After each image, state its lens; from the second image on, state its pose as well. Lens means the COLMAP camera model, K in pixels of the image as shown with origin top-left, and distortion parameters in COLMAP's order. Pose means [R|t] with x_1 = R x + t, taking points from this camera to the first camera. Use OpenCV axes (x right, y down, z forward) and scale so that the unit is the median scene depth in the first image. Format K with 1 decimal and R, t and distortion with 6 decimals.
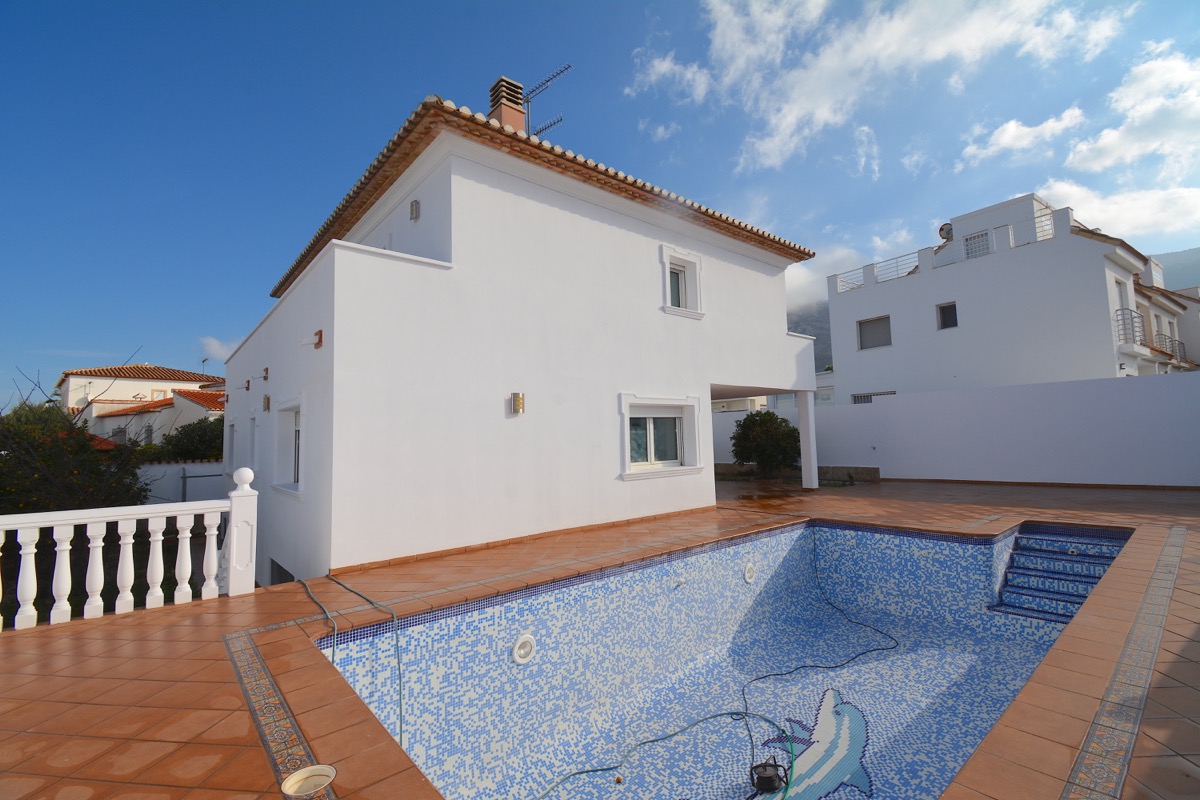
lens RADIAL K [[523.7, 0, 599.0], [0, 523.7, 392.4], [0, 0, 1]] dist [0.020307, -0.025682]
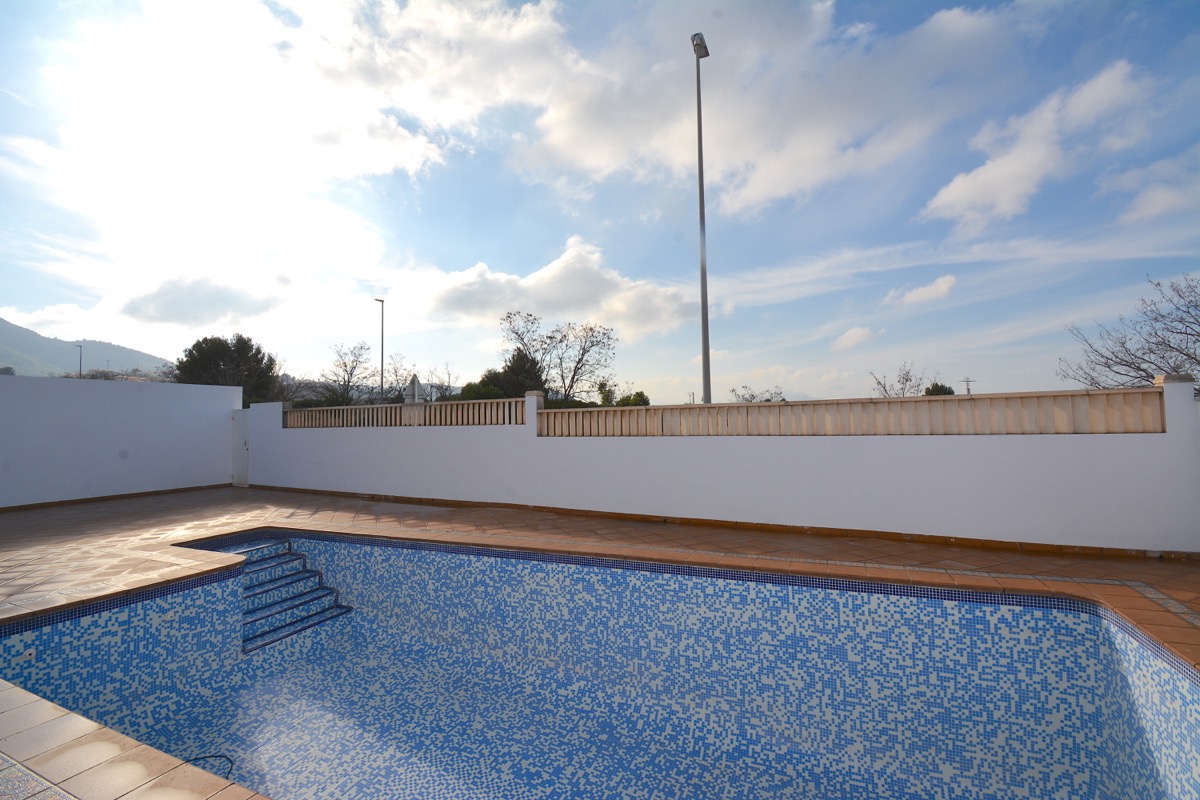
lens RADIAL K [[523.7, 0, 599.0], [0, 523.7, 392.4], [0, 0, 1]] dist [0.020307, -0.025682]
pose [[-0.445156, 0.084140, 0.891491, -0.226831], [-0.043438, 0.992374, -0.115352, 0.079631], [-0.894399, -0.090074, -0.438107, 0.828159]]
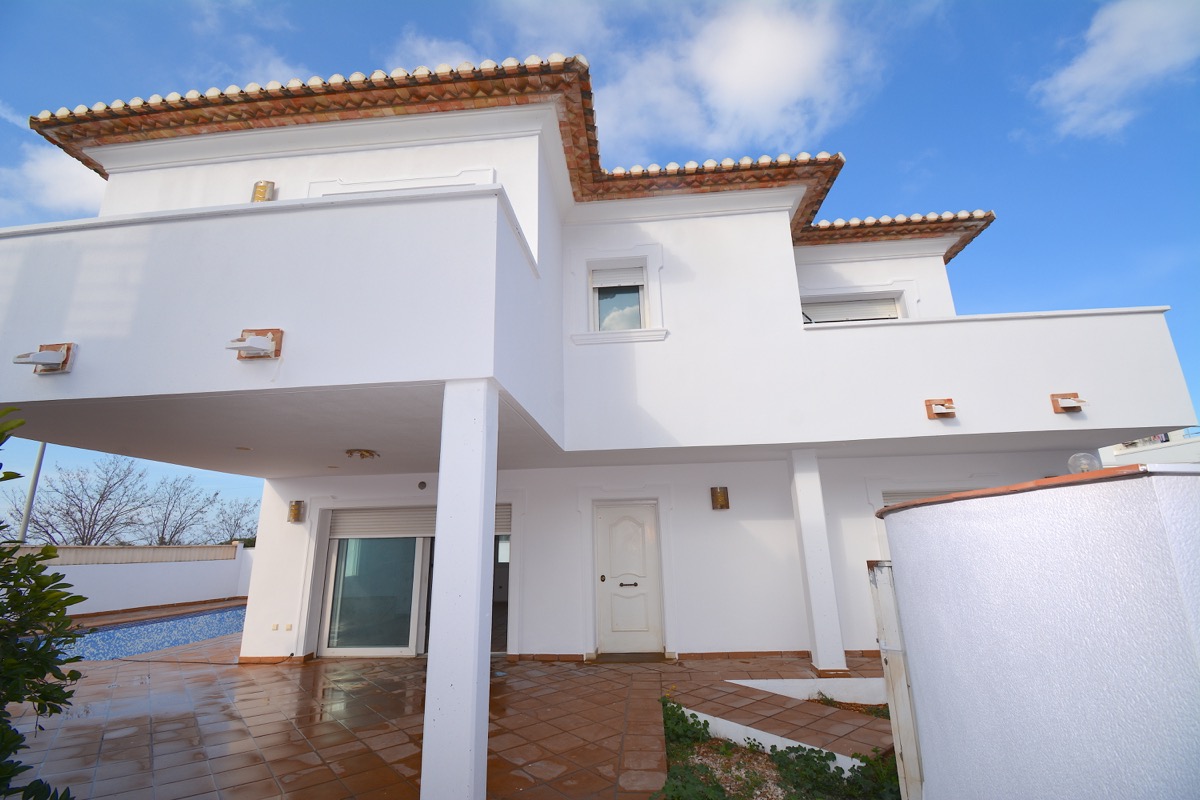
lens RADIAL K [[523.7, 0, 599.0], [0, 523.7, 392.4], [0, 0, 1]] dist [0.020307, -0.025682]
pose [[-0.709236, -0.145917, -0.689704, 0.576676], [0.106009, 0.945145, -0.308970, 0.204124], [0.696955, -0.292247, -0.654863, 2.577335]]
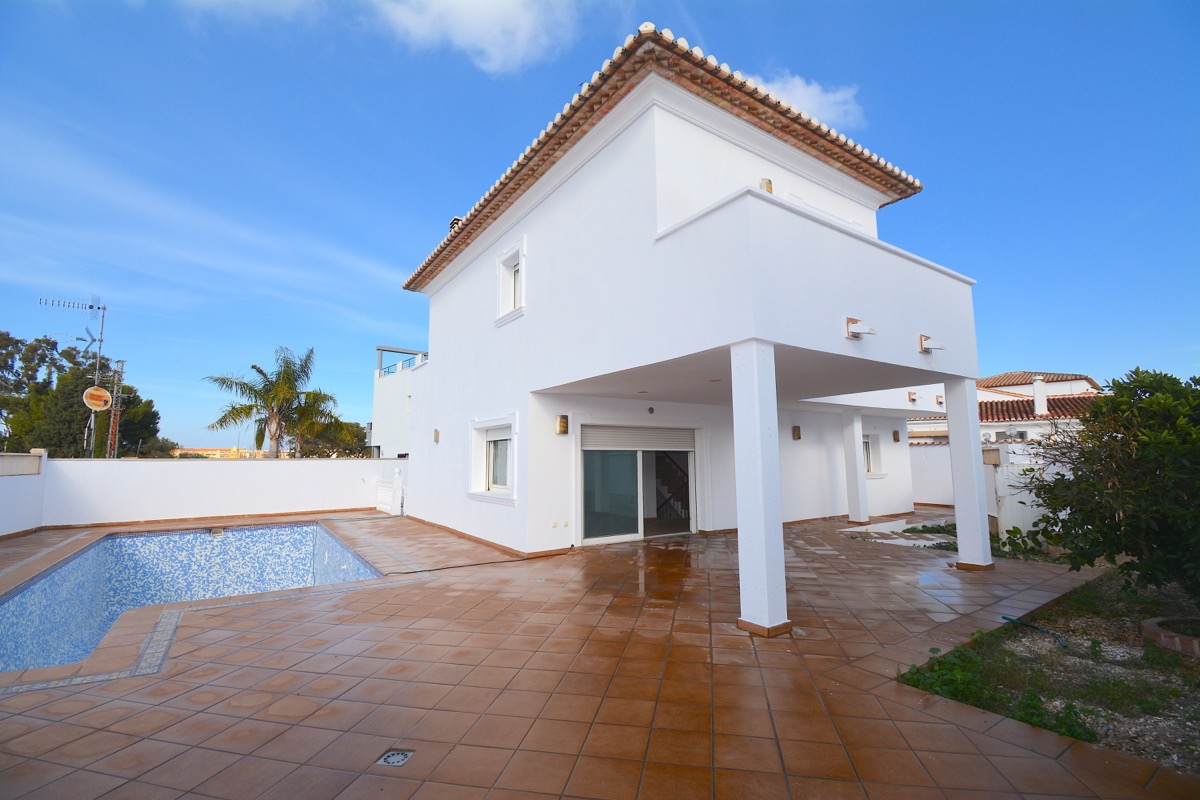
lens RADIAL K [[523.7, 0, 599.0], [0, 523.7, 392.4], [0, 0, 1]] dist [0.020307, -0.025682]
pose [[-0.105126, -0.092776, -0.990122, 1.350169], [0.099077, 0.989708, -0.103257, 0.101398], [0.989511, -0.108954, -0.094852, 1.640294]]
